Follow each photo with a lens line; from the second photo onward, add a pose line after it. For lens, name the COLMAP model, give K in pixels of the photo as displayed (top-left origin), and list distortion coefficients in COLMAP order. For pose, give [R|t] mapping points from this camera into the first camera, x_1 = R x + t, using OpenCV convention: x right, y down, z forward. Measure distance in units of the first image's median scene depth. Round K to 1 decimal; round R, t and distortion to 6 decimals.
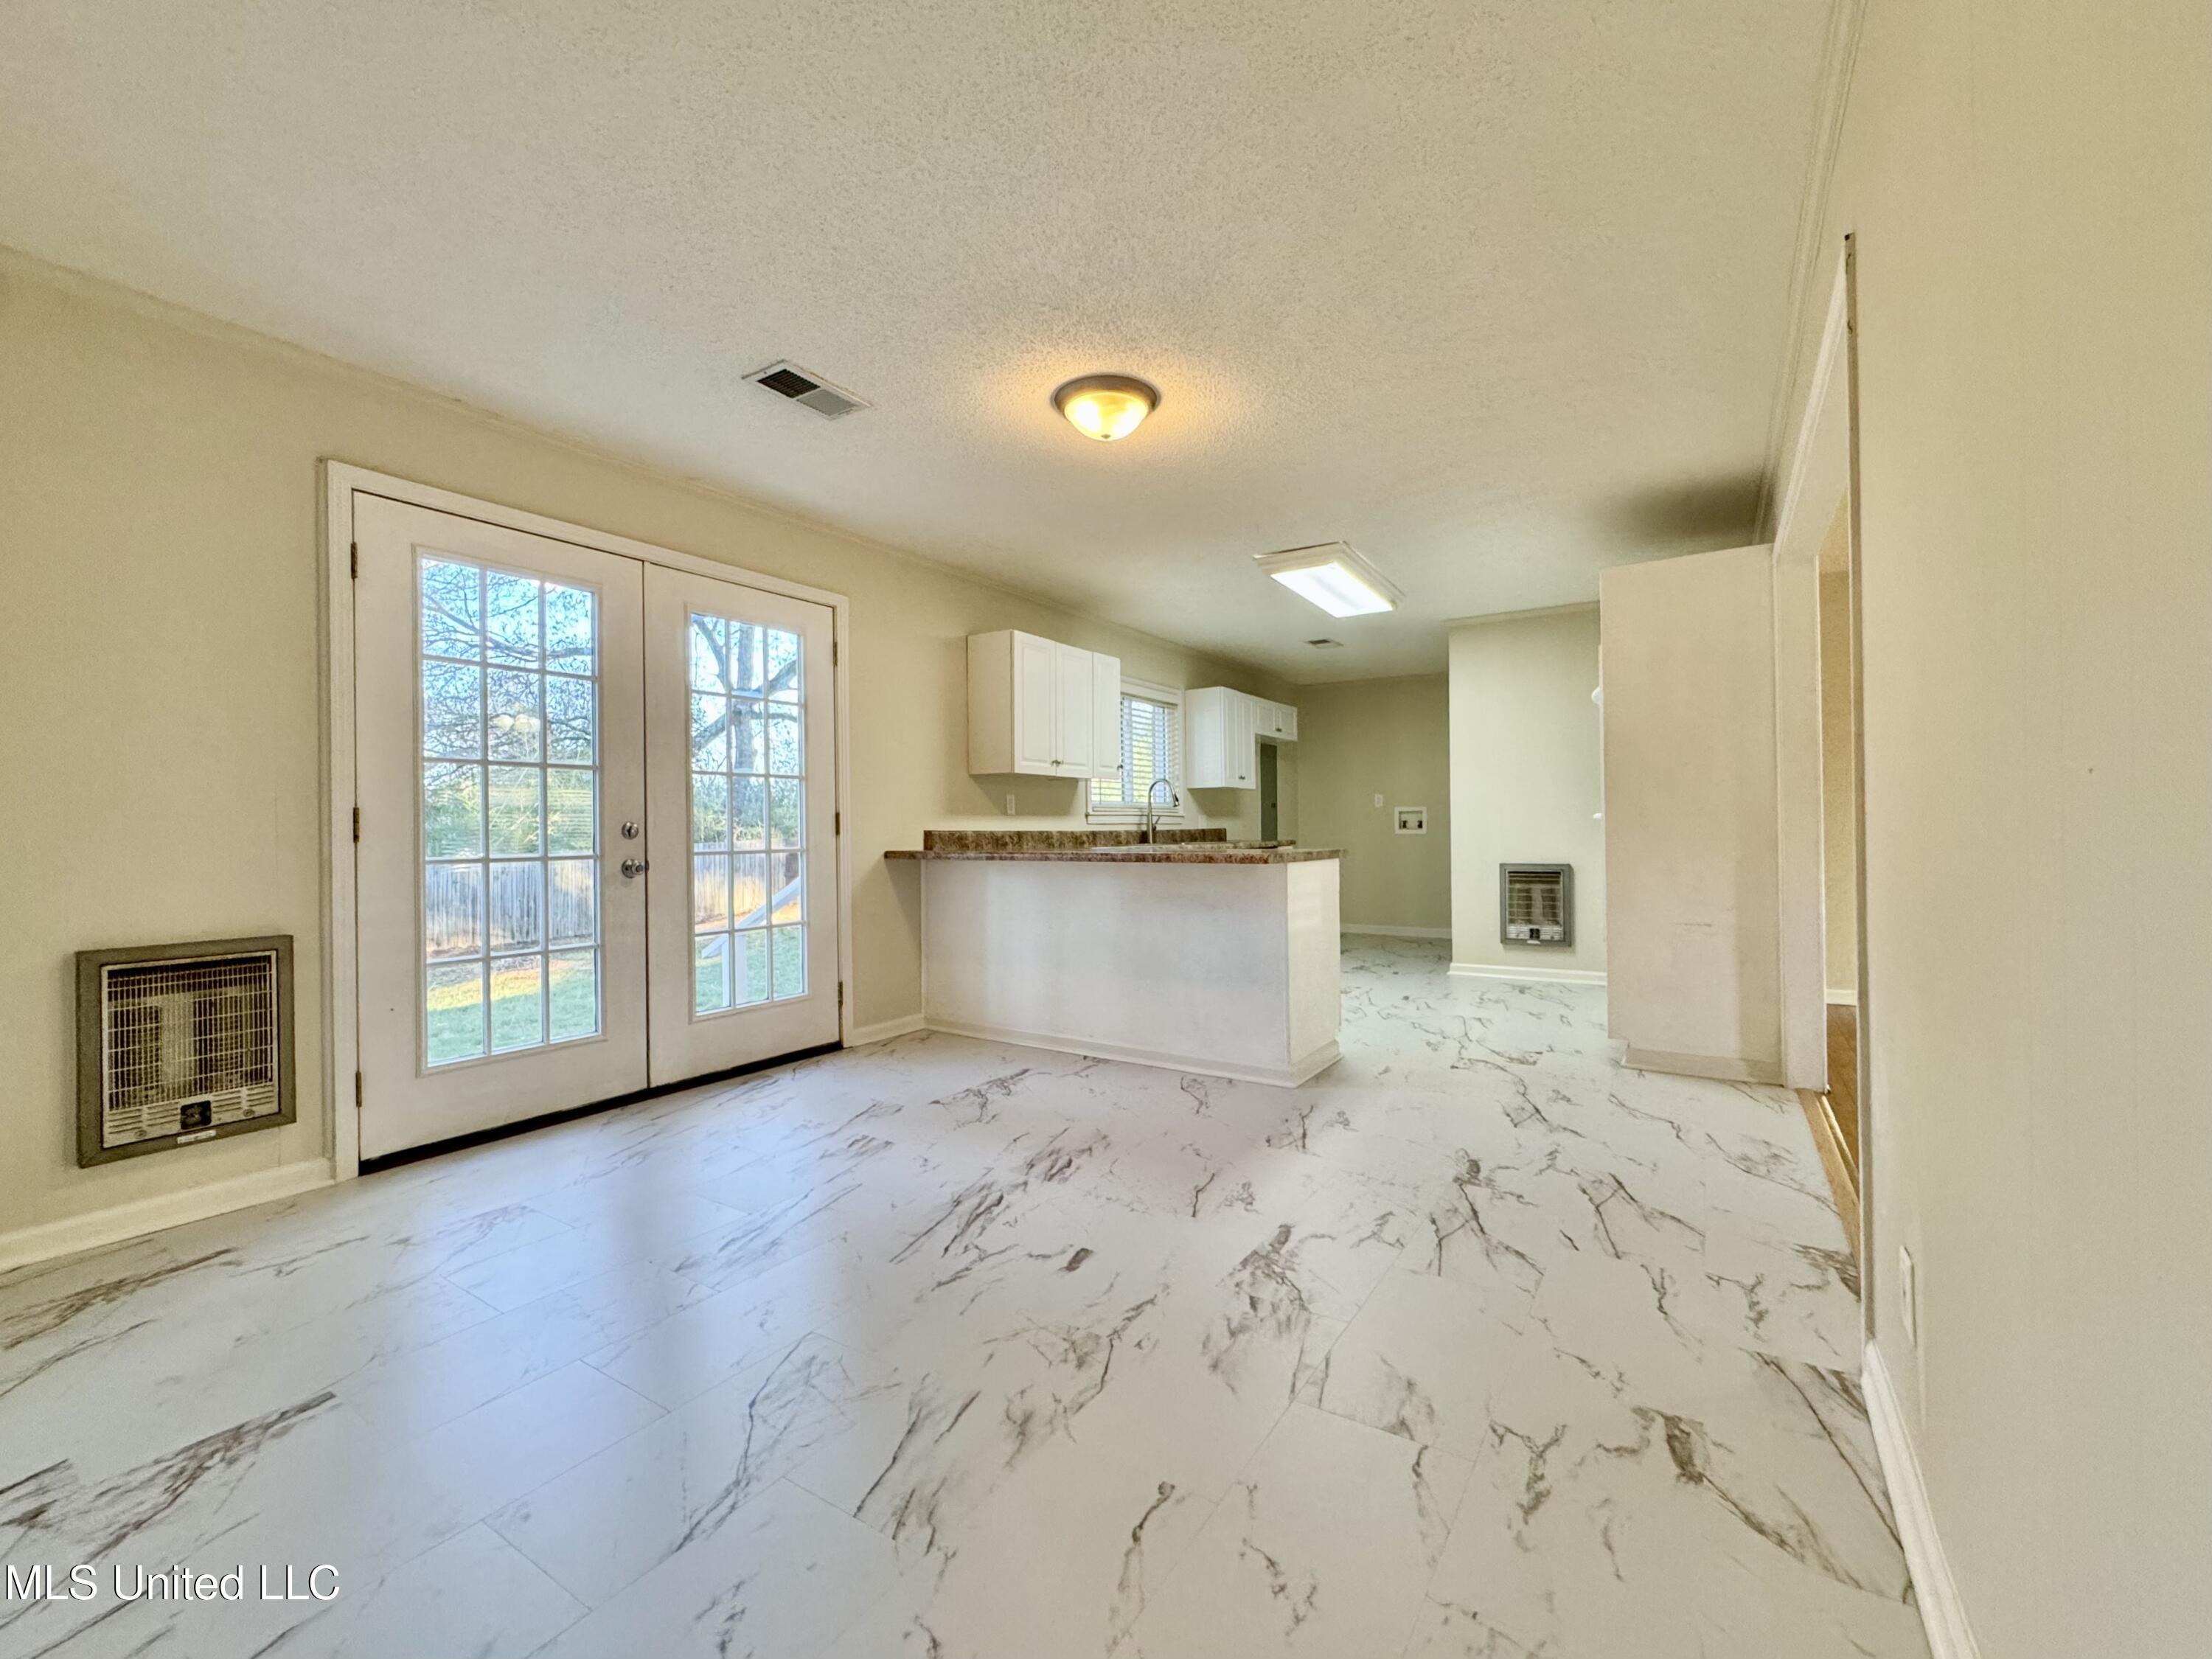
lens RADIAL K [[932.7, 0, 1113.2], [0, 932.7, 826.7], [0, 0, 1]] dist [-0.008129, 0.000539]
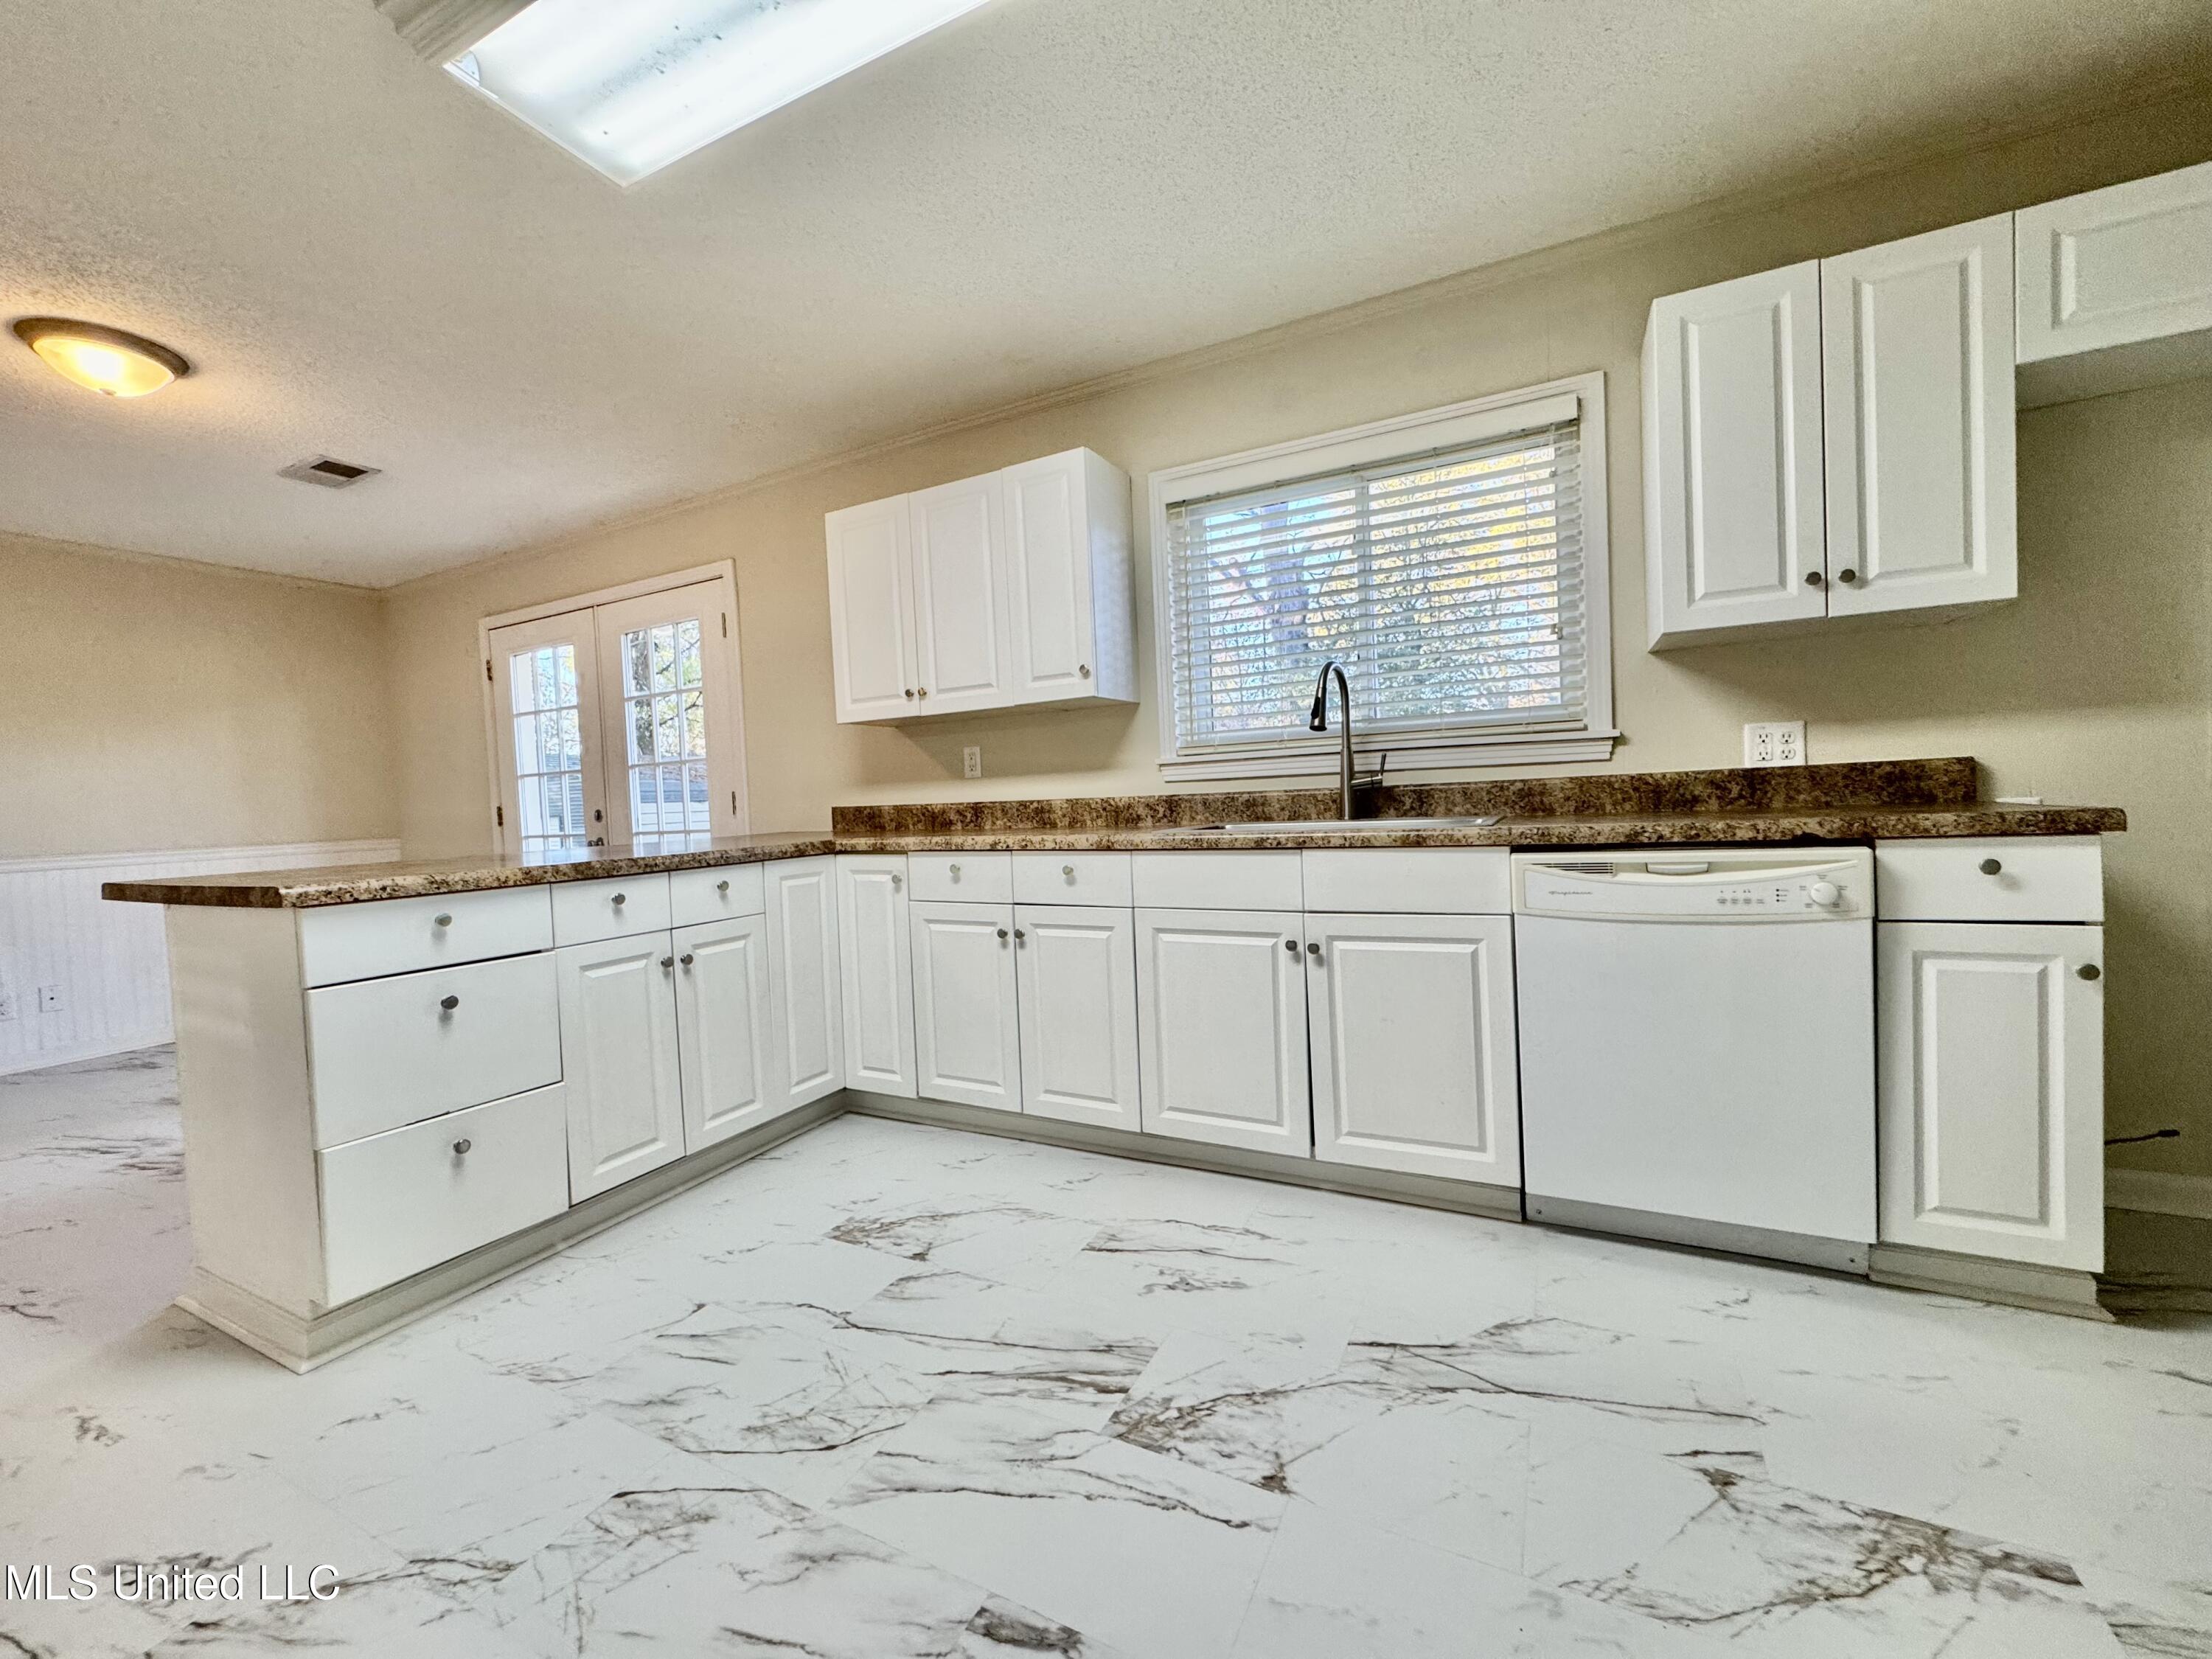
lens RADIAL K [[880.1, 0, 1099.3], [0, 880.1, 826.7], [0, 0, 1]] dist [-0.003140, 0.000771]
pose [[0.084615, 0.040964, -0.995571, 0.866337], [0.046367, 0.997910, 0.045001, -0.003457], [0.995334, -0.049969, 0.082539, 1.749274]]
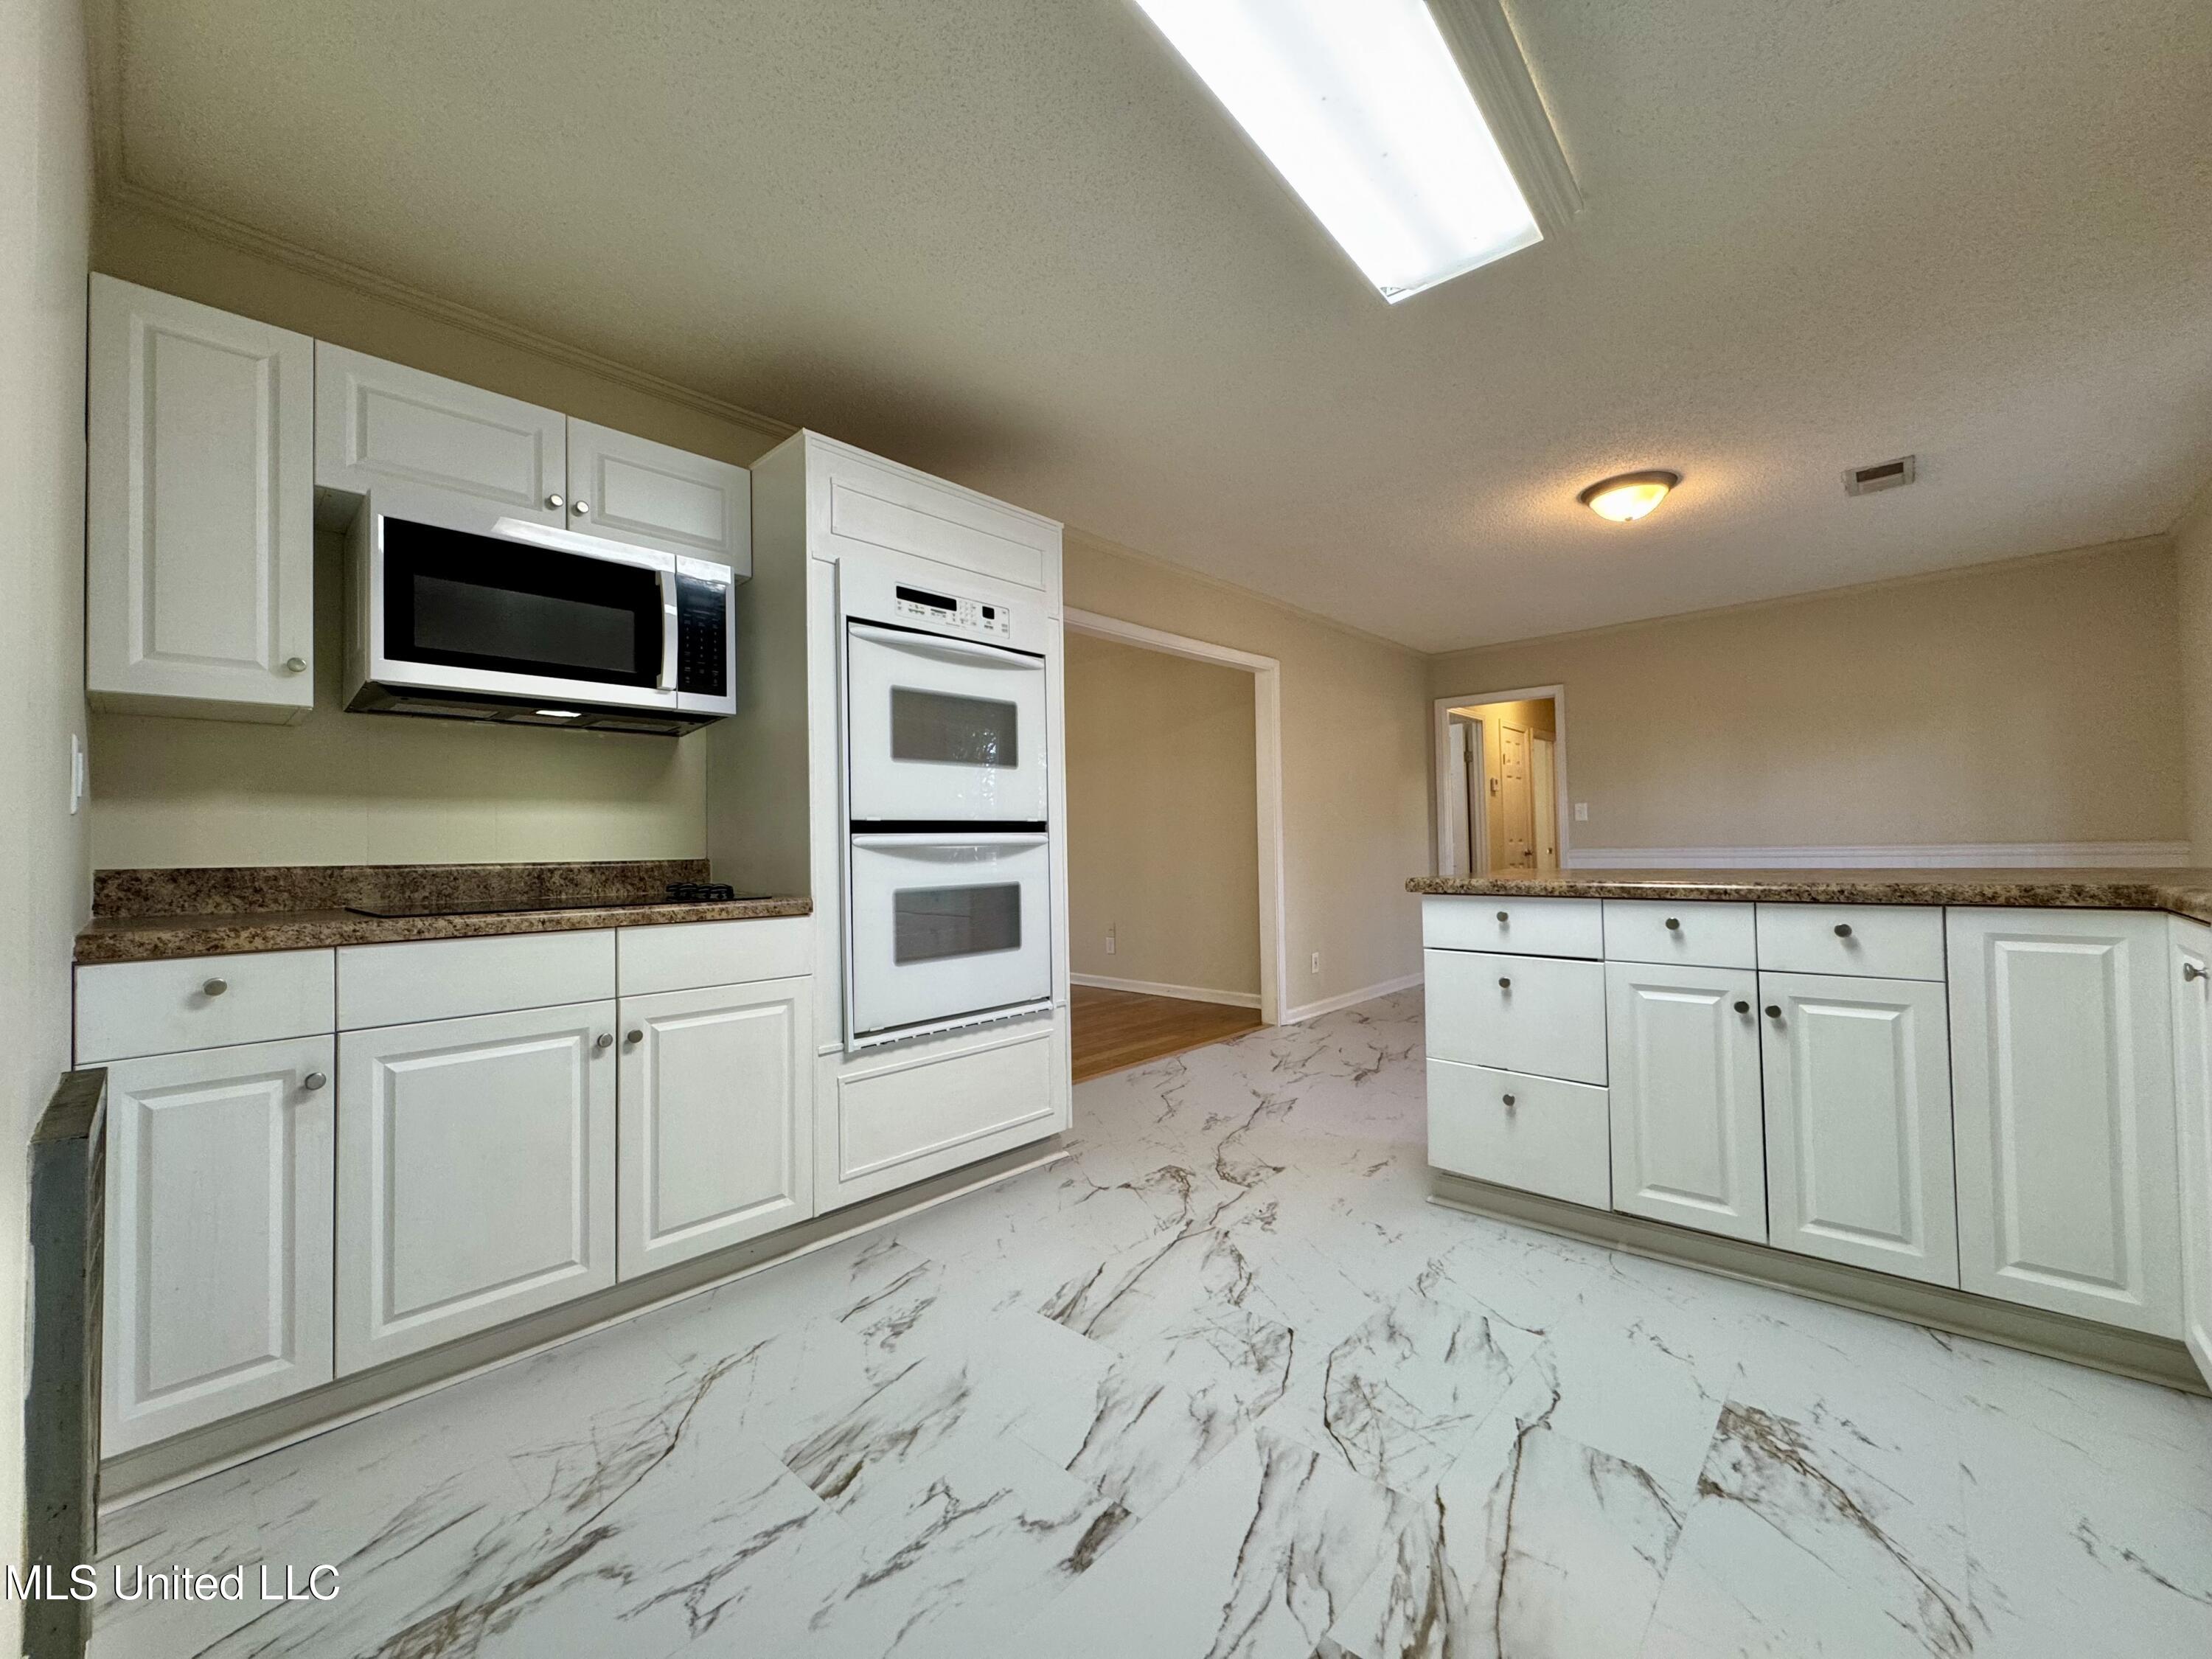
lens RADIAL K [[880.1, 0, 1106.6], [0, 880.1, 825.5], [0, 0, 1]] dist [-0.003140, 0.000771]
pose [[-0.984549, 0.034310, 0.171715, 0.465488], [0.029361, 0.999079, -0.031283, 0.001291], [-0.172630, -0.025757, -0.984650, 2.133615]]
